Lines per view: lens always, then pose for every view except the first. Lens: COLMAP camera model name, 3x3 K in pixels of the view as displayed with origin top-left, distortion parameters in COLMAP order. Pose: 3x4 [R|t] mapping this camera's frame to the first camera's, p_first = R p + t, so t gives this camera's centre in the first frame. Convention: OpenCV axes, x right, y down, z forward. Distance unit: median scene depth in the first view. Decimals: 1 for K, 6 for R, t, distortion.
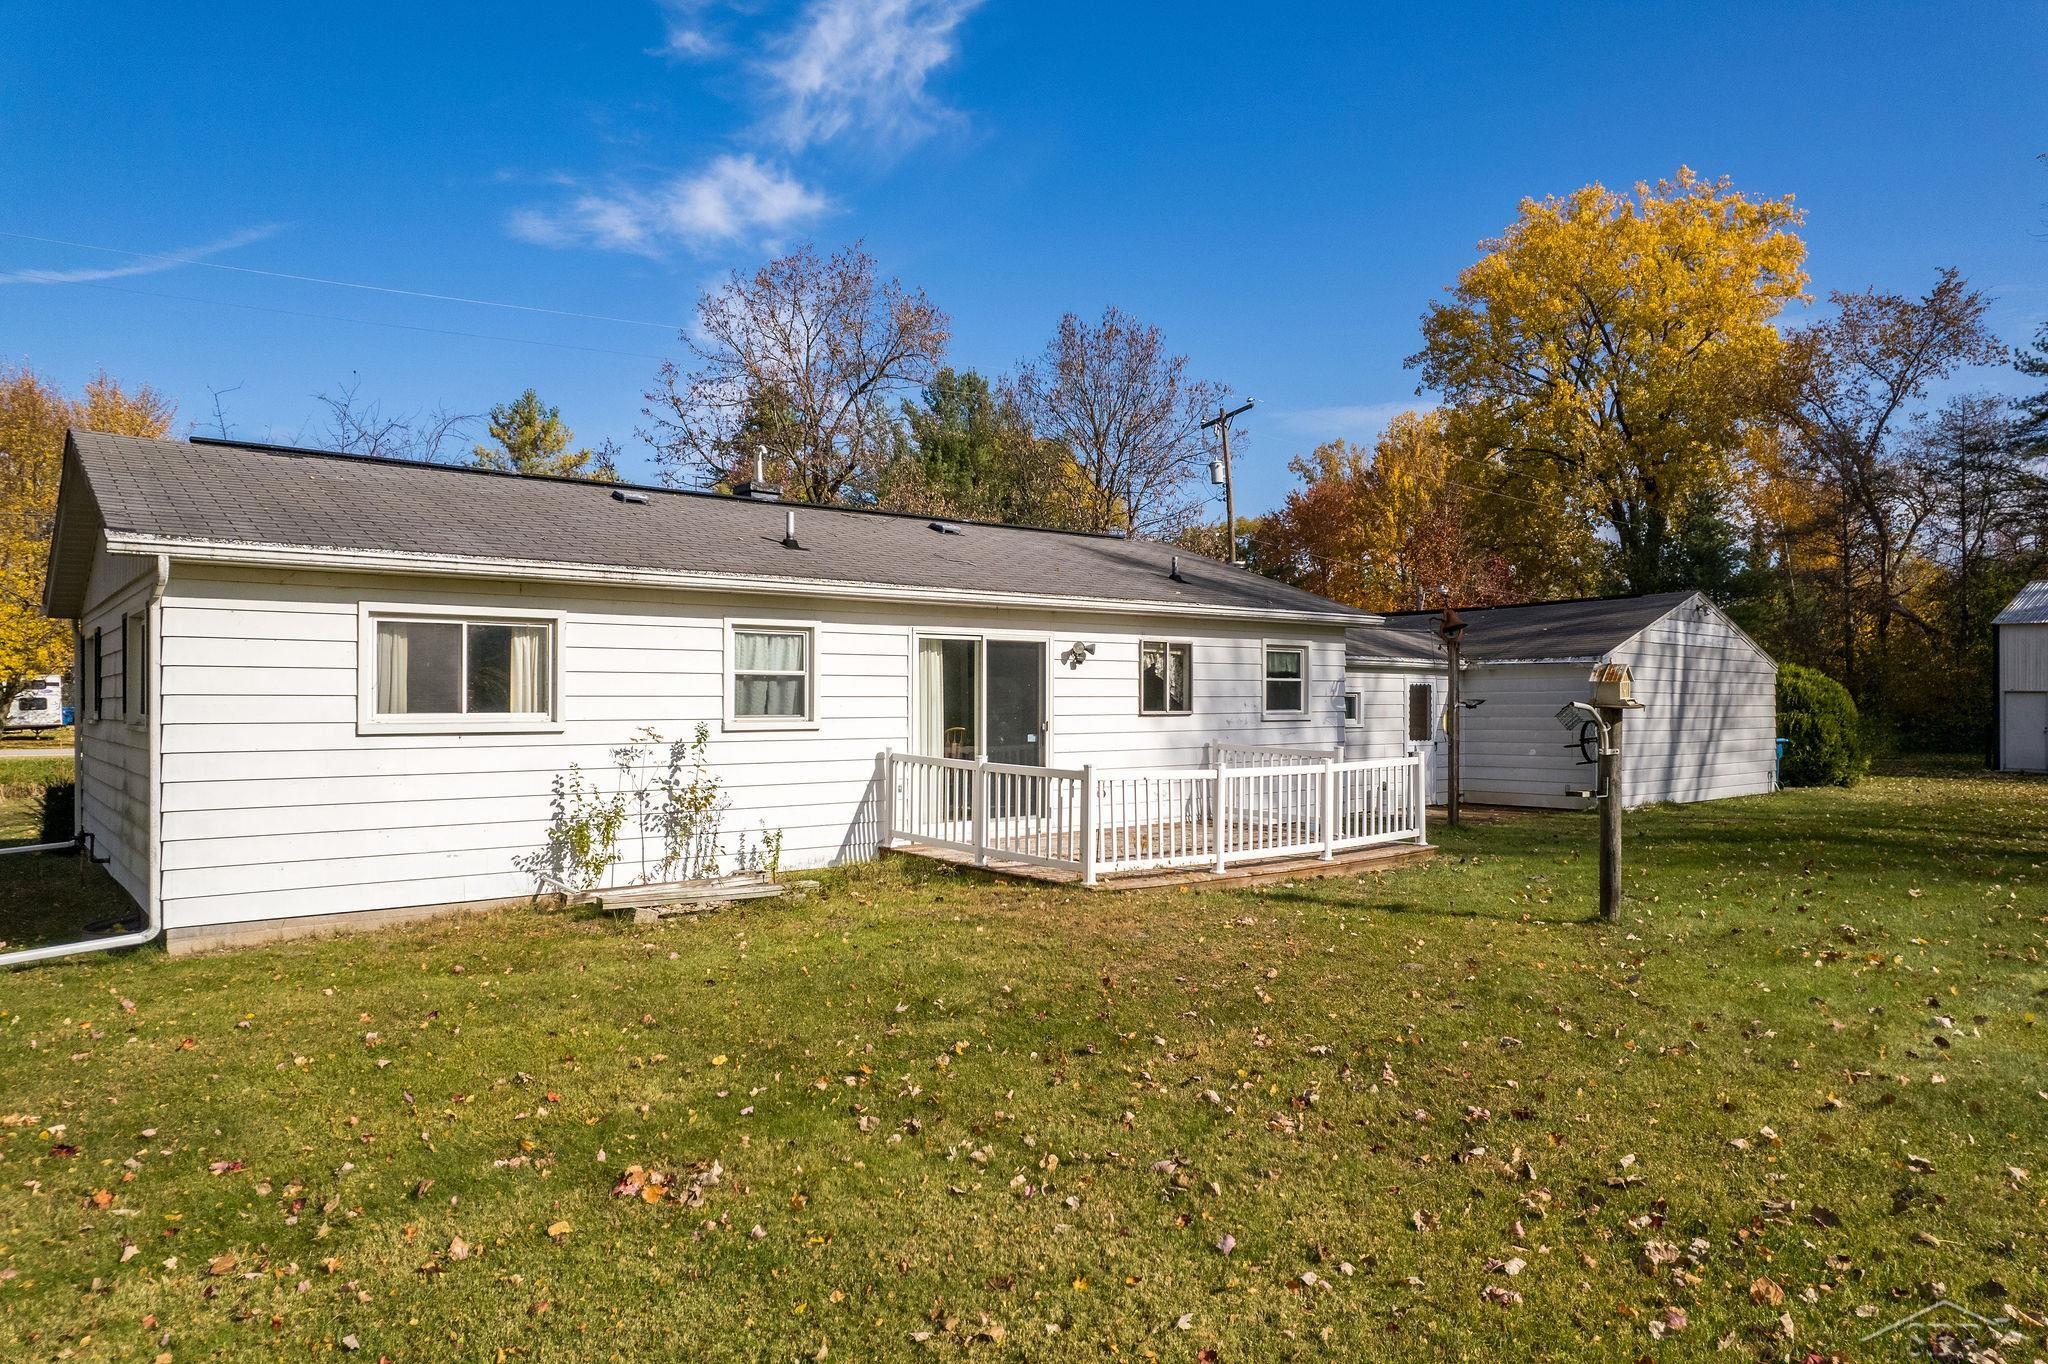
lens RADIAL K [[1300.5, 0, 1024.0], [0, 1300.5, 682.0], [0, 0, 1]] dist [-0.087787, 0.074378]
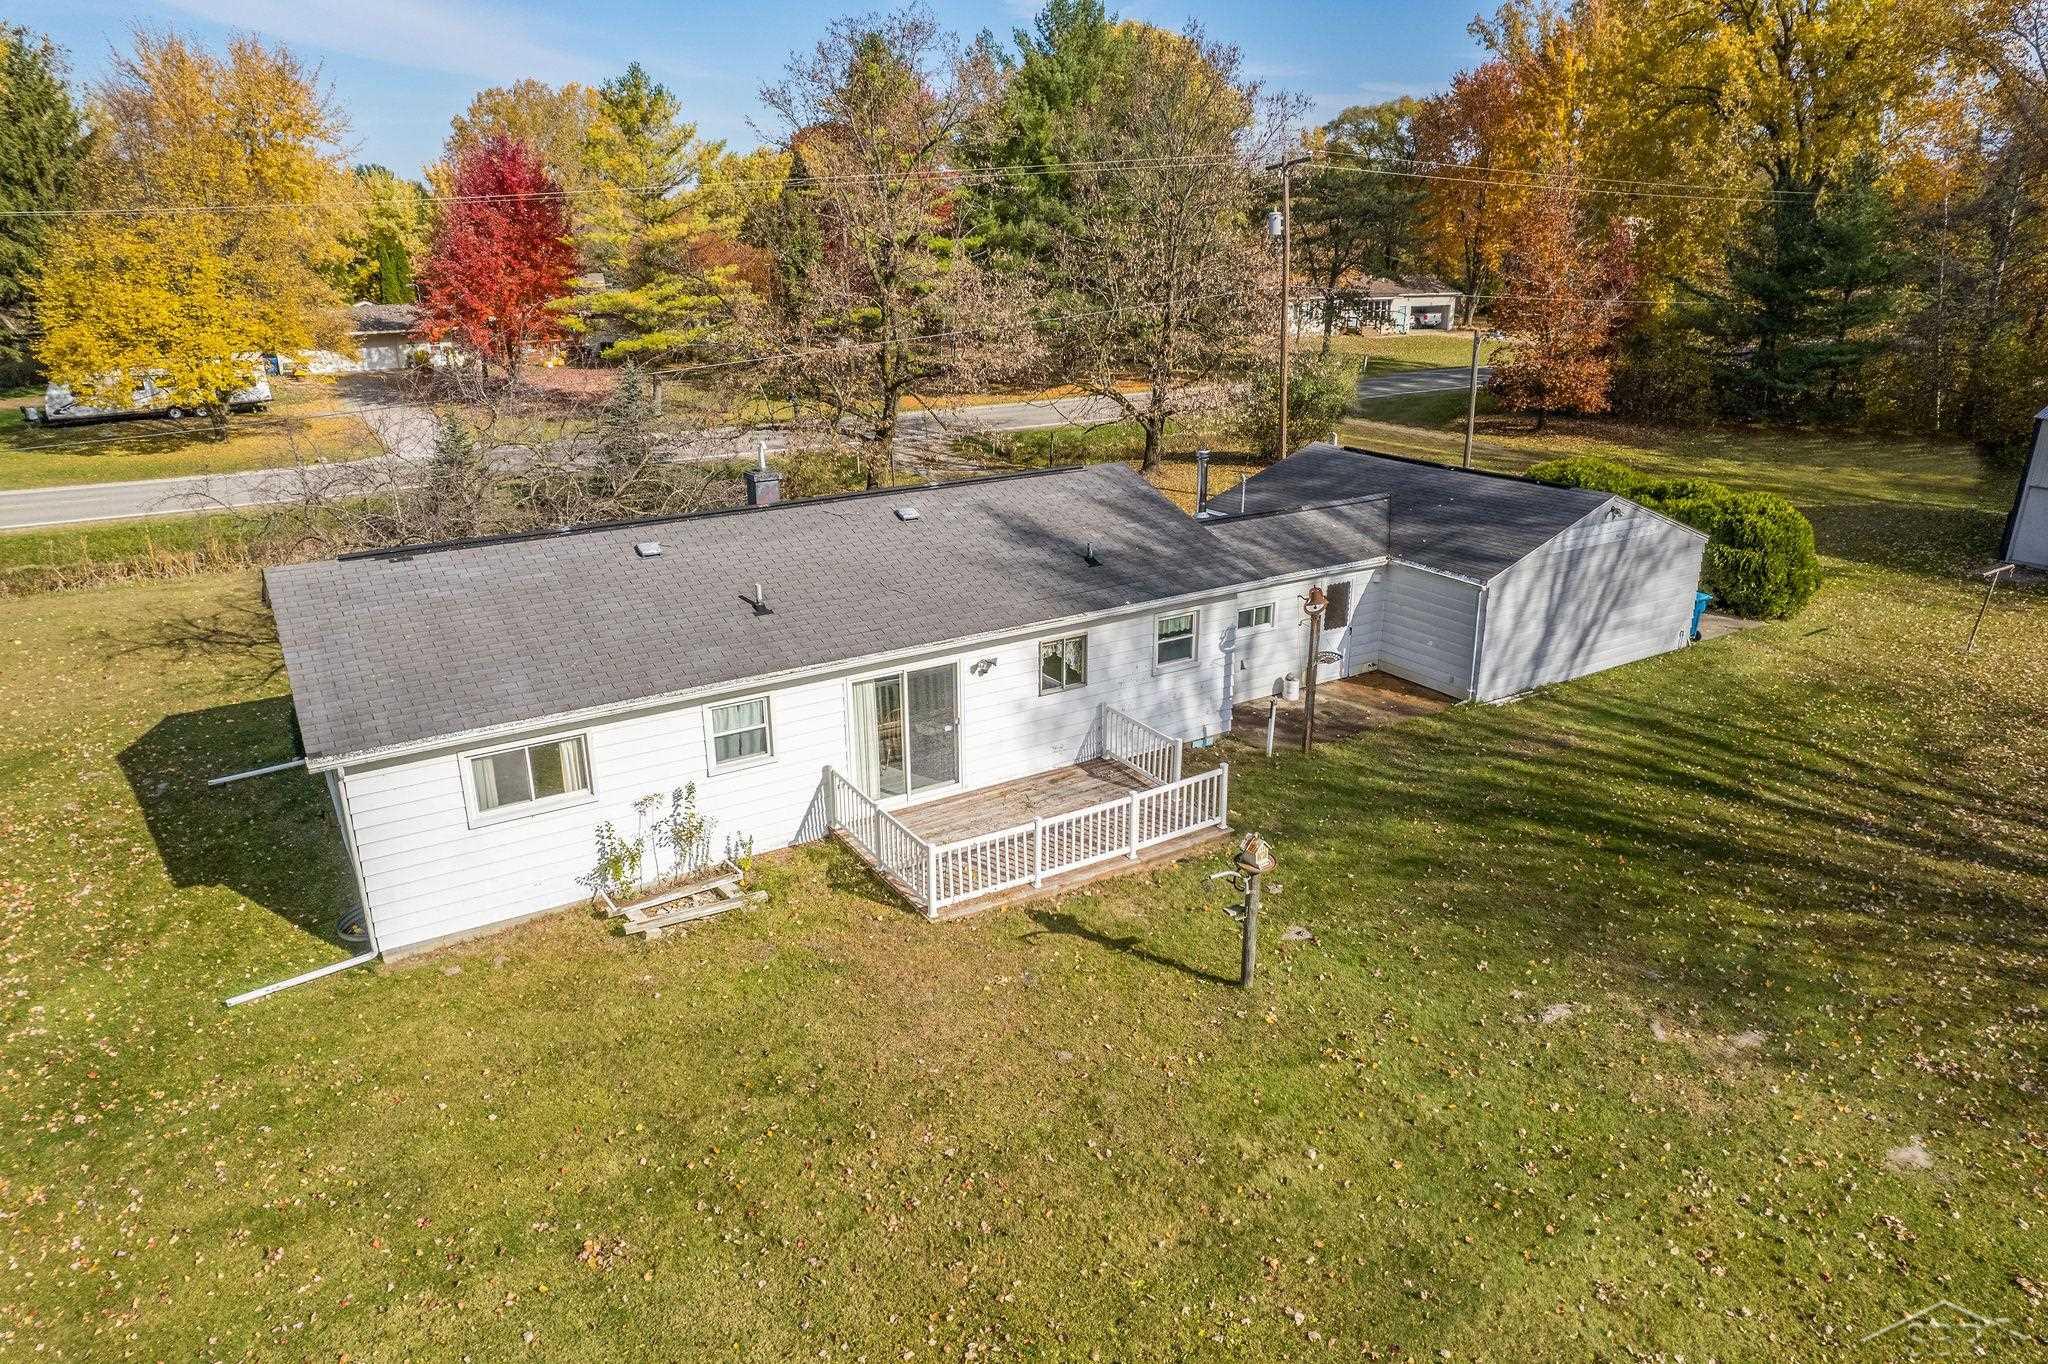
lens RADIAL K [[1300.5, 0, 1024.0], [0, 1300.5, 682.0], [0, 0, 1]] dist [-0.087787, 0.074378]
pose [[0.991279, 0.042493, -0.124739, 0.287630], [0.004117, 0.936136, 0.351615, -0.547255], [0.131714, -0.349063, 0.927797, -0.272594]]
